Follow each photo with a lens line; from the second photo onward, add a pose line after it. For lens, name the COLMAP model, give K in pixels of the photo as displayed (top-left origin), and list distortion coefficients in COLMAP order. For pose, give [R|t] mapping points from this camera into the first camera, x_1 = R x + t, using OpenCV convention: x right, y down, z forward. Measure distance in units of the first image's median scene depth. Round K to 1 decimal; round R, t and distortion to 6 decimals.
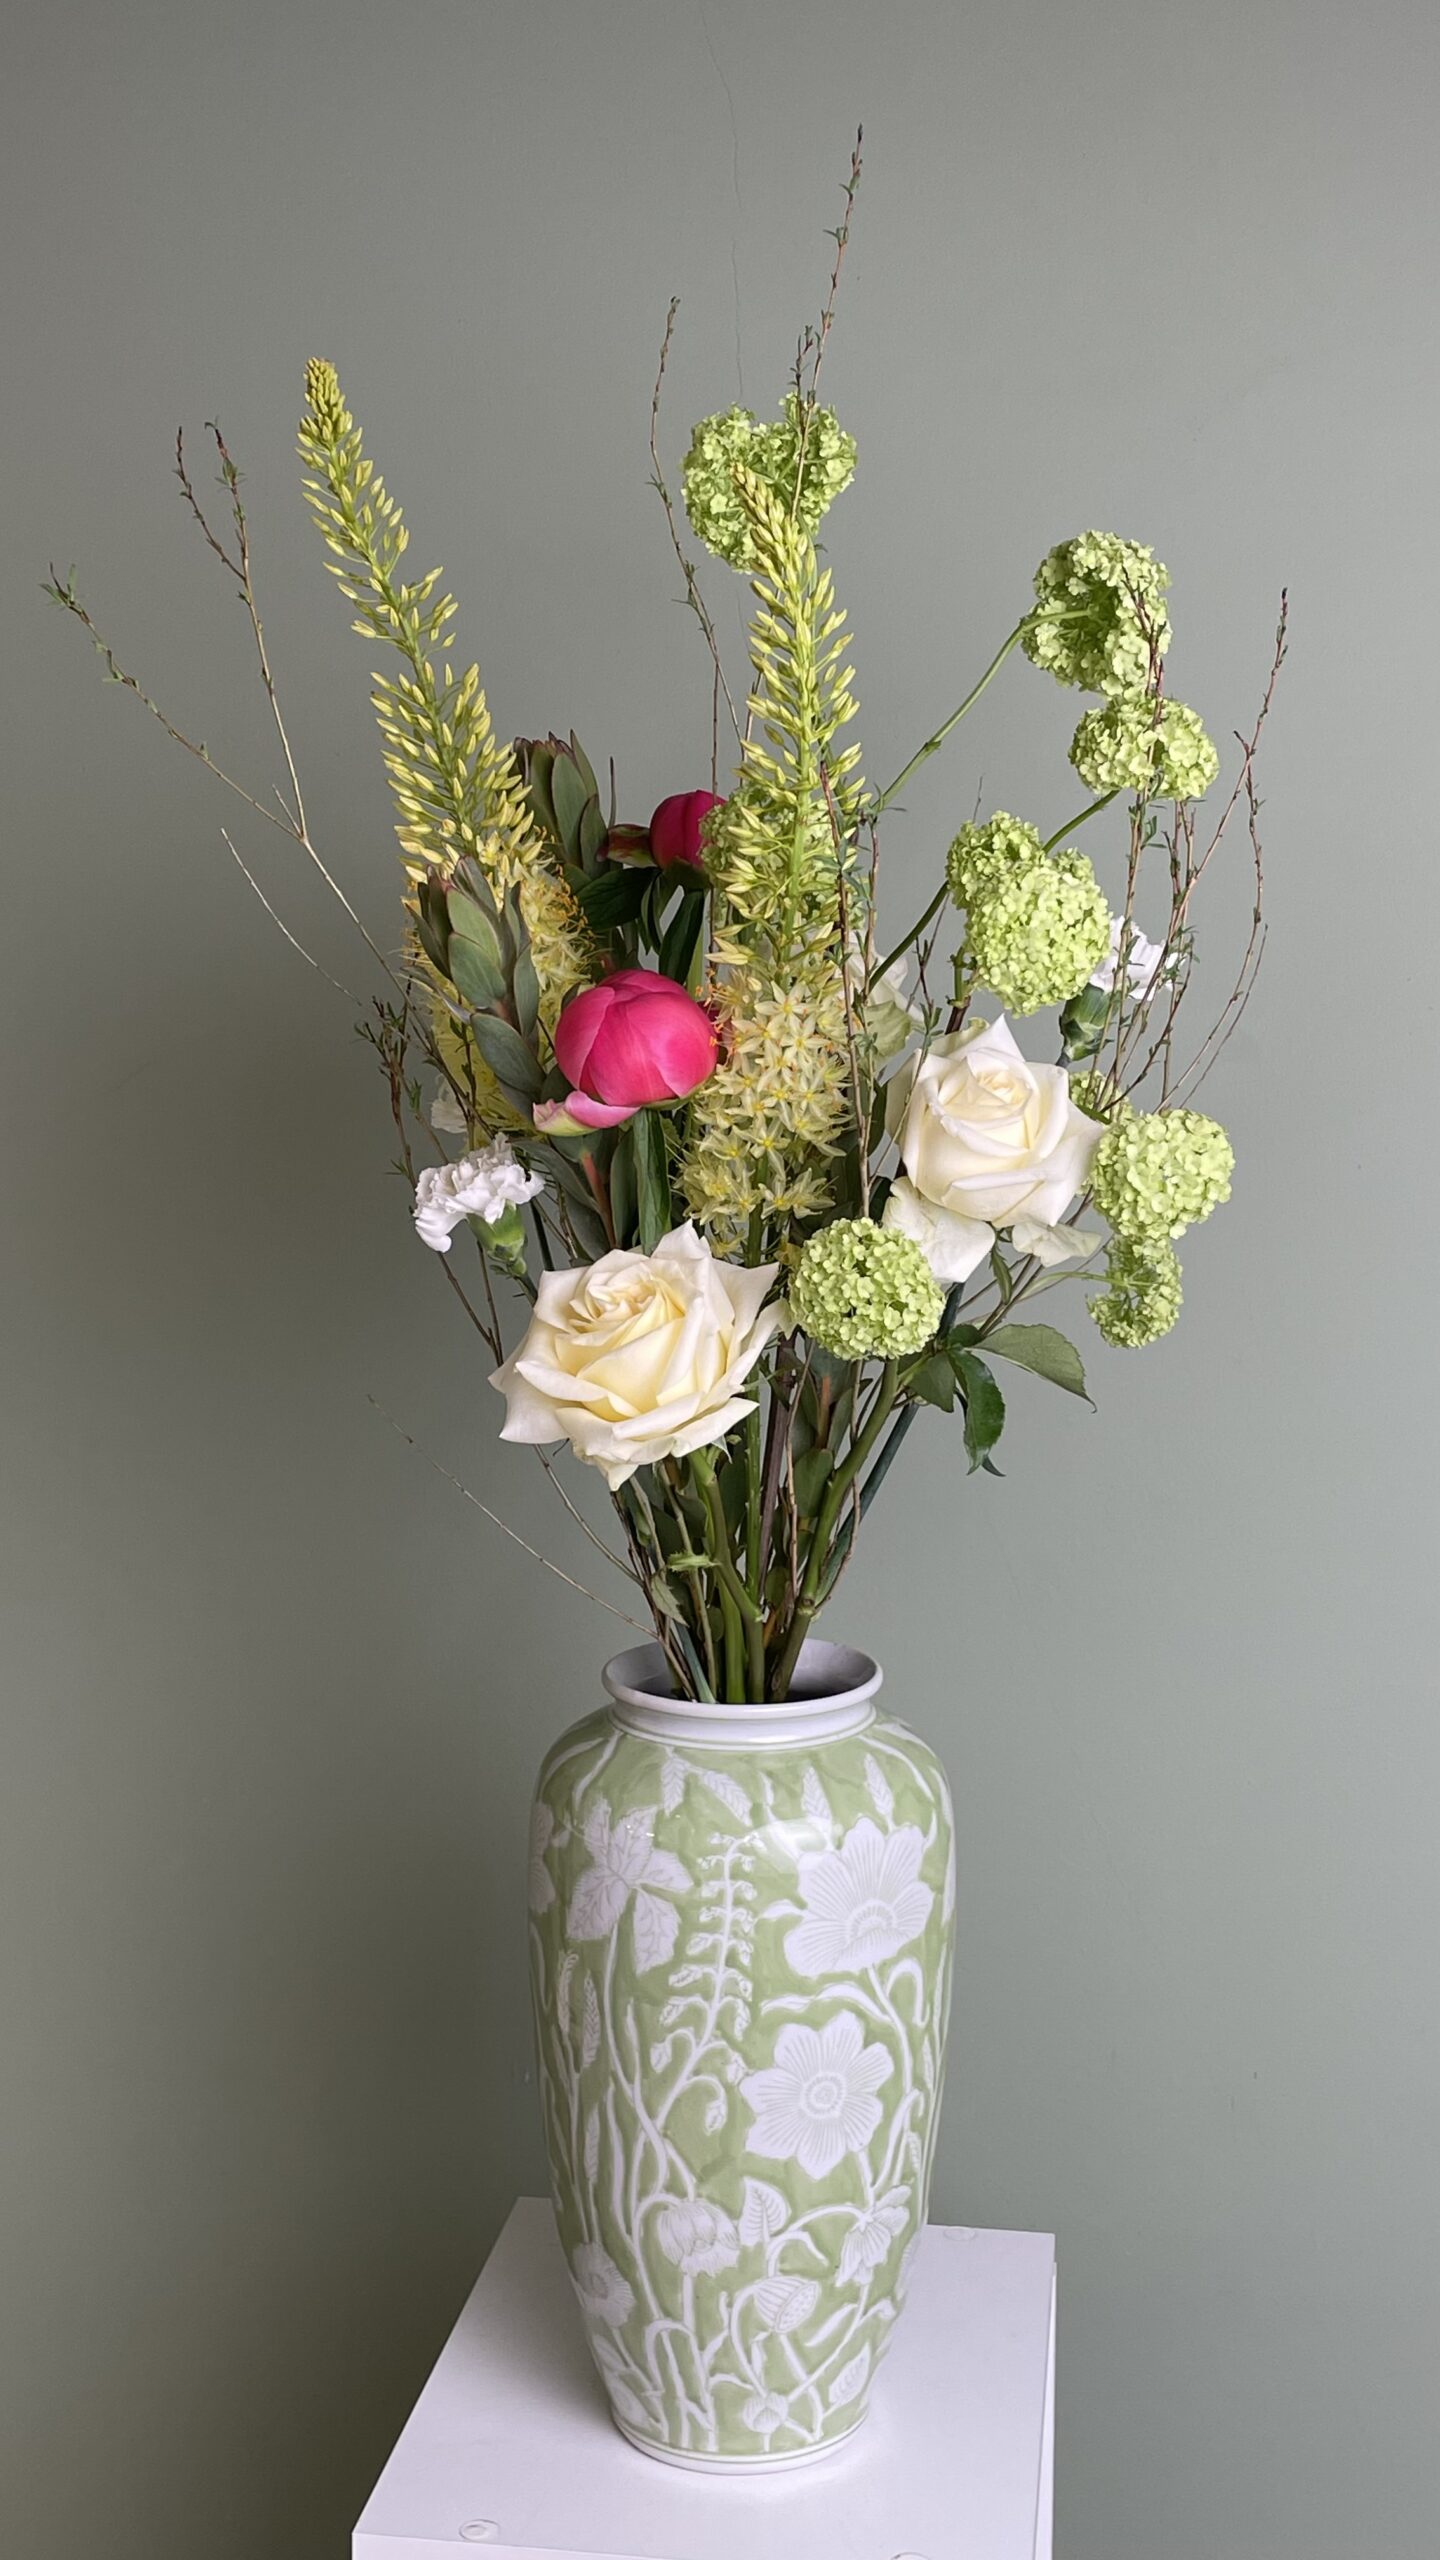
lens RADIAL K [[2932.0, 0, 720.0], [0, 2932.0, 1280.0], [0, 0, 1]] dist [0.143448, -0.323114]
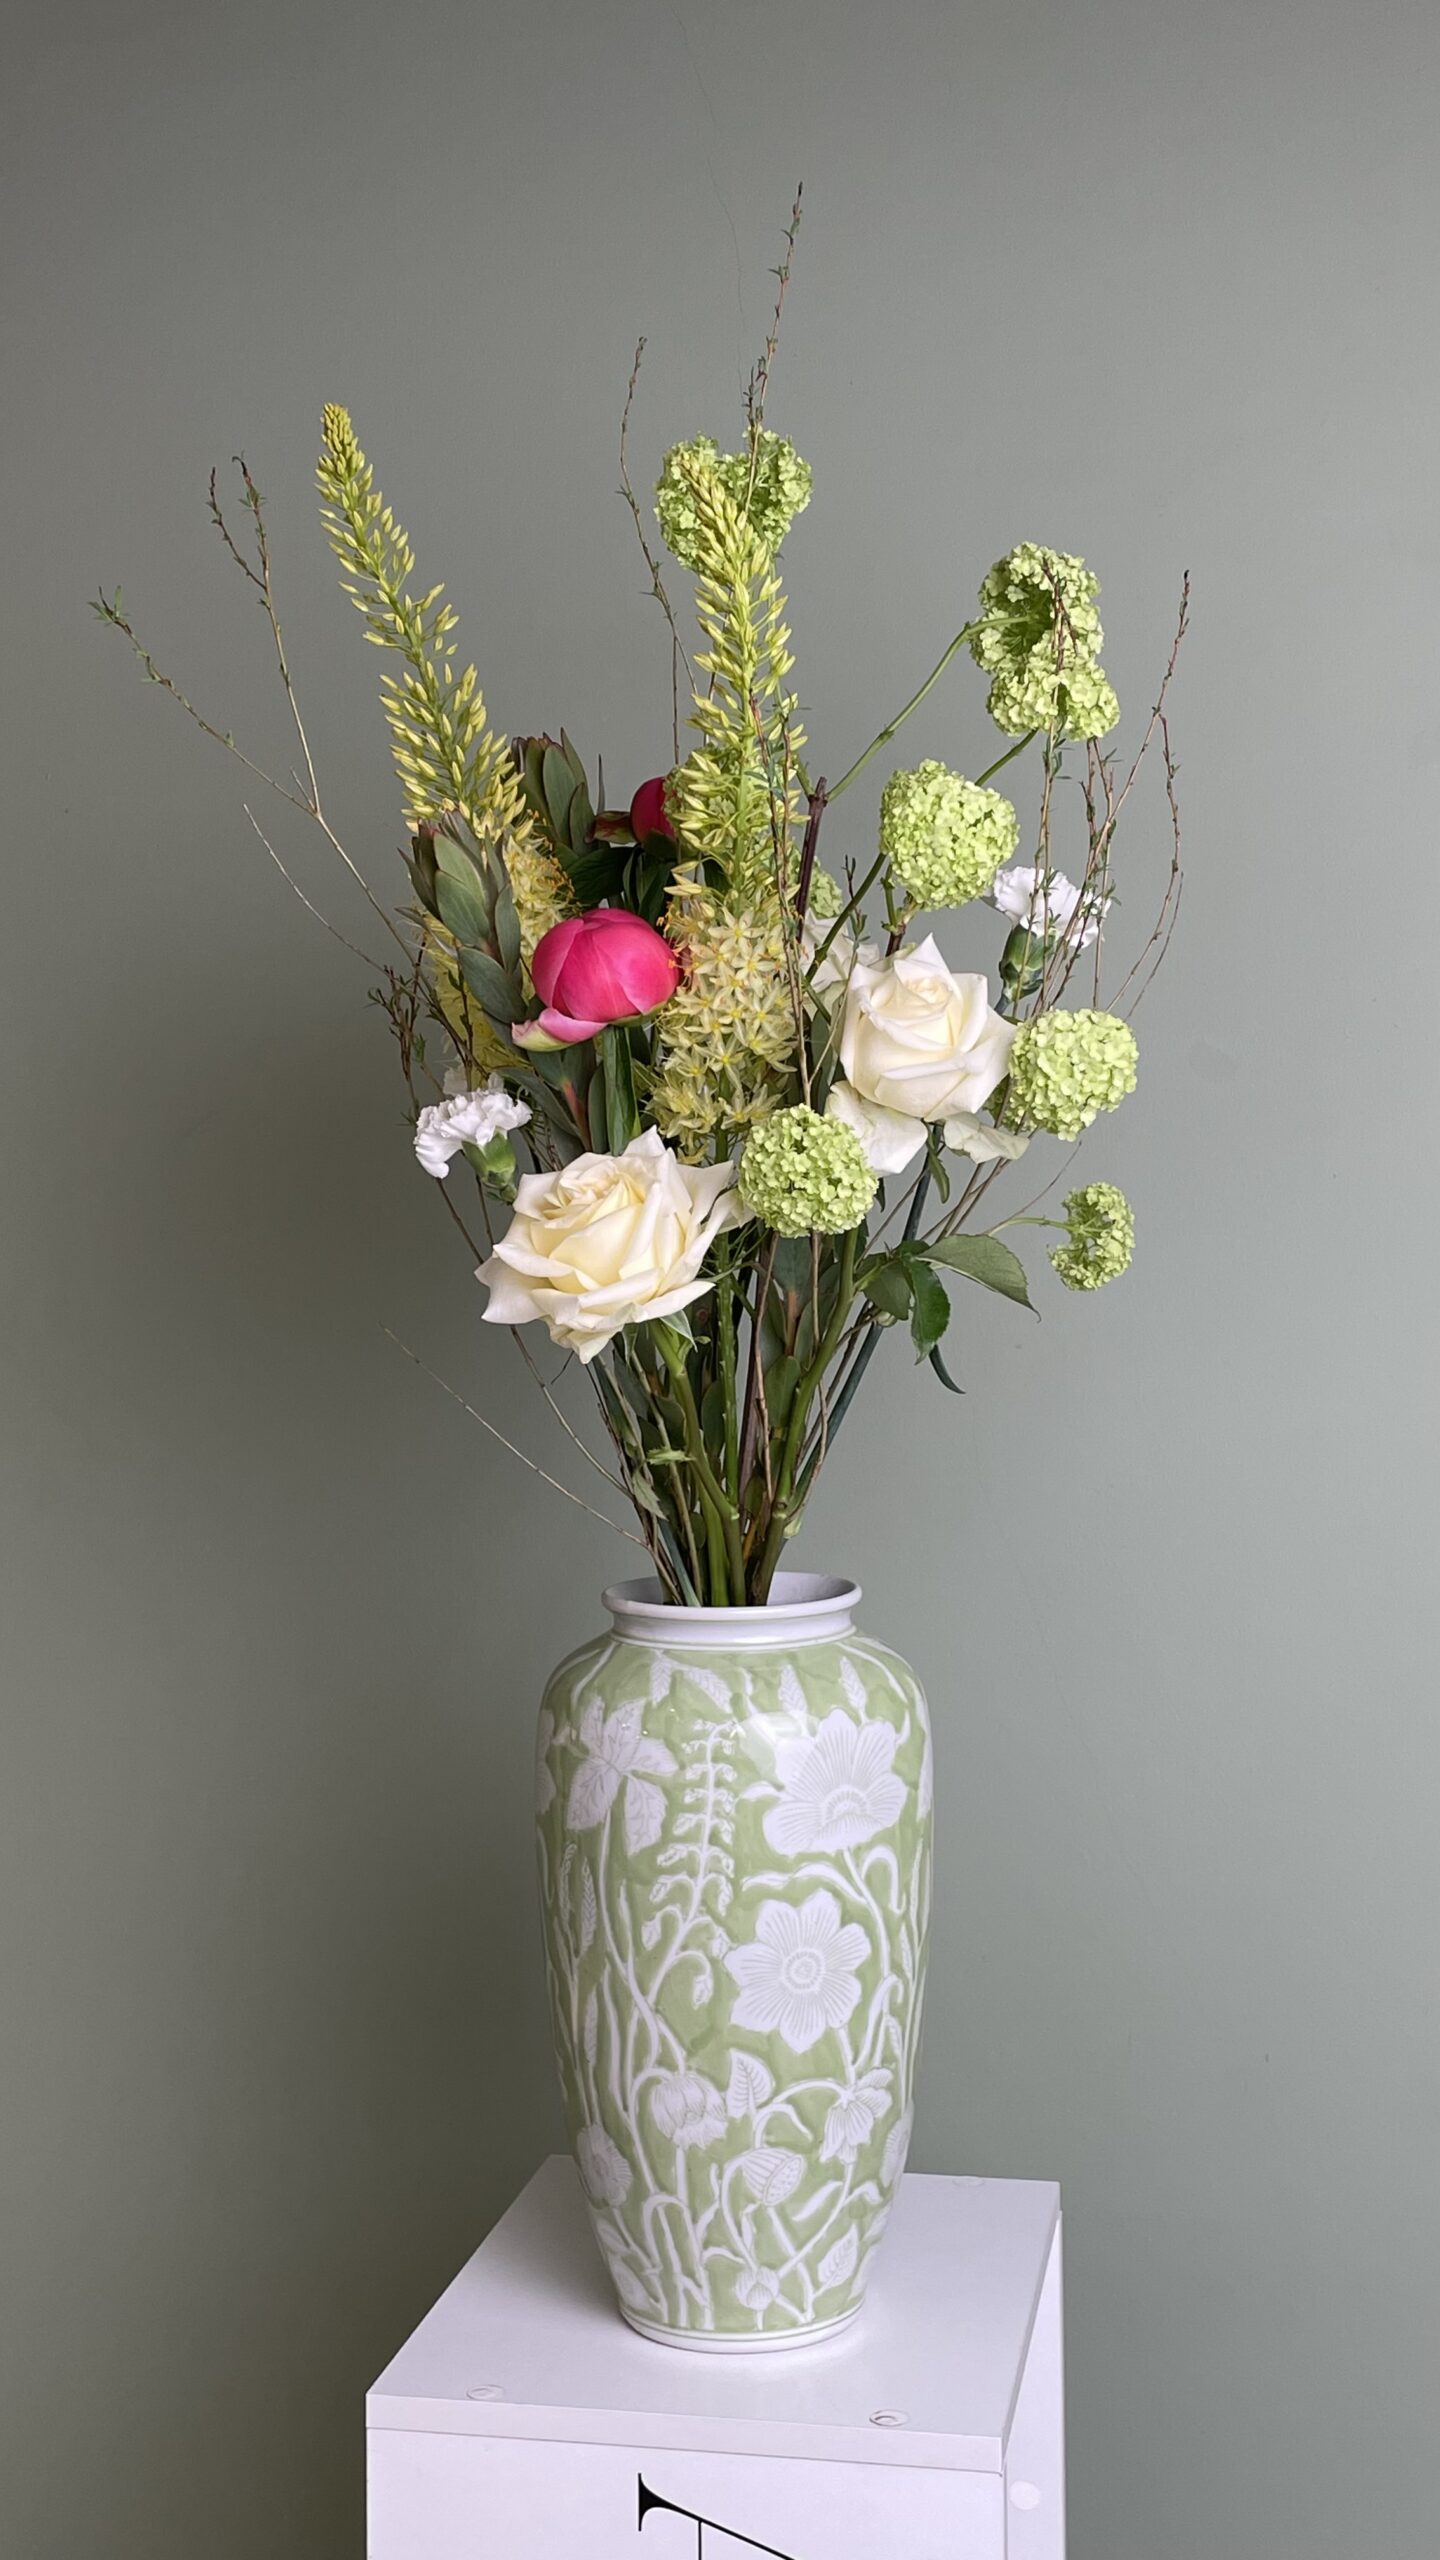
lens RADIAL K [[2932.0, 0, 720.0], [0, 2932.0, 1280.0], [0, 0, 1]] dist [0.143448, -0.323114]
pose [[0.998760, -0.014508, -0.047624, 0.059220], [0.009959, 0.995483, -0.094412, 0.126863], [0.048779, 0.093820, 0.994393, -0.087386]]
